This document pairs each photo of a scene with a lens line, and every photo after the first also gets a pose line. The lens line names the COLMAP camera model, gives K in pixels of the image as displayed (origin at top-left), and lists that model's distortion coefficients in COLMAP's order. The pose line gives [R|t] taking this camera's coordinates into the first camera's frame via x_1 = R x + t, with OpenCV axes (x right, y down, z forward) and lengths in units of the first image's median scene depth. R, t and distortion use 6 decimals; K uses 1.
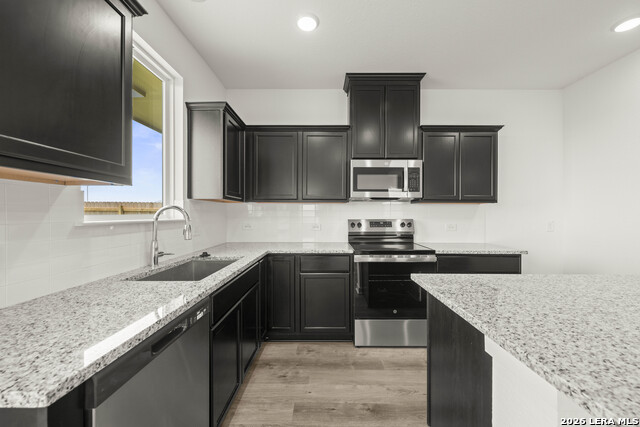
lens RADIAL K [[253.5, 0, 322.4], [0, 253.5, 212.6], [0, 0, 1]] dist [0.001324, -0.000119]
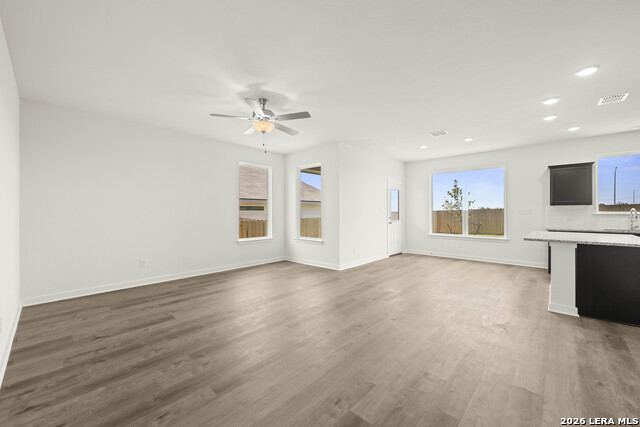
lens RADIAL K [[253.5, 0, 322.4], [0, 253.5, 212.6], [0, 0, 1]] dist [0.001324, -0.000119]
pose [[-0.668692, 0.001465, -0.743538, 2.349922], [0.003803, 0.999992, -0.001449, 0.006015], [0.743530, -0.003797, -0.668692, 0.222828]]
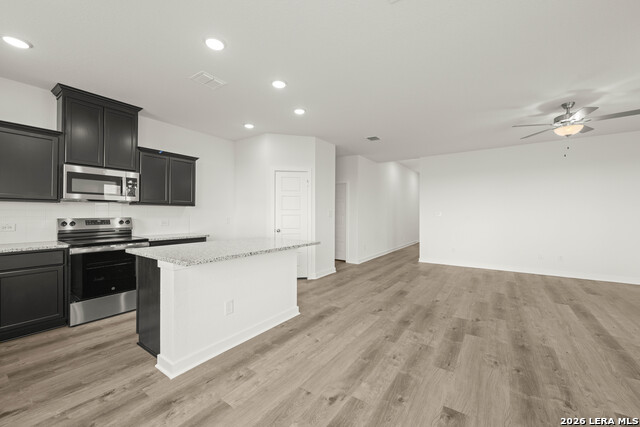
lens RADIAL K [[253.5, 0, 322.4], [0, 253.5, 212.6], [0, 0, 1]] dist [0.001324, -0.000119]
pose [[0.564185, 0.003450, 0.825641, -0.161940], [-0.004182, 0.999990, -0.001321, -0.001412], [-0.825638, -0.002708, 0.564194, -0.544416]]
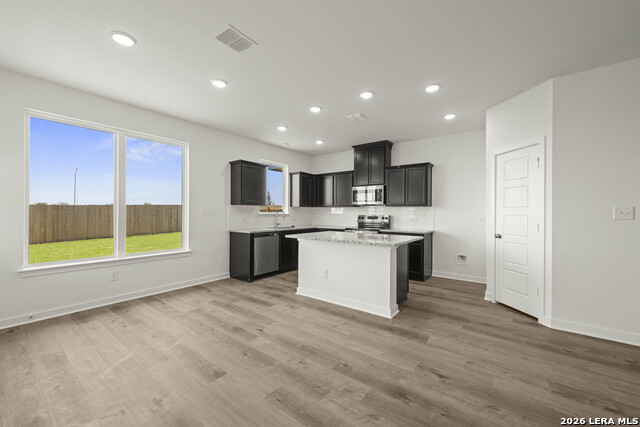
lens RADIAL K [[253.5, 0, 322.4], [0, 253.5, 212.6], [0, 0, 1]] dist [0.001324, -0.000119]
pose [[0.805818, 0.003634, -0.592152, 1.170650], [-0.002879, 0.999993, 0.002219, 0.002767], [0.592156, -0.000083, 0.805823, -0.866949]]
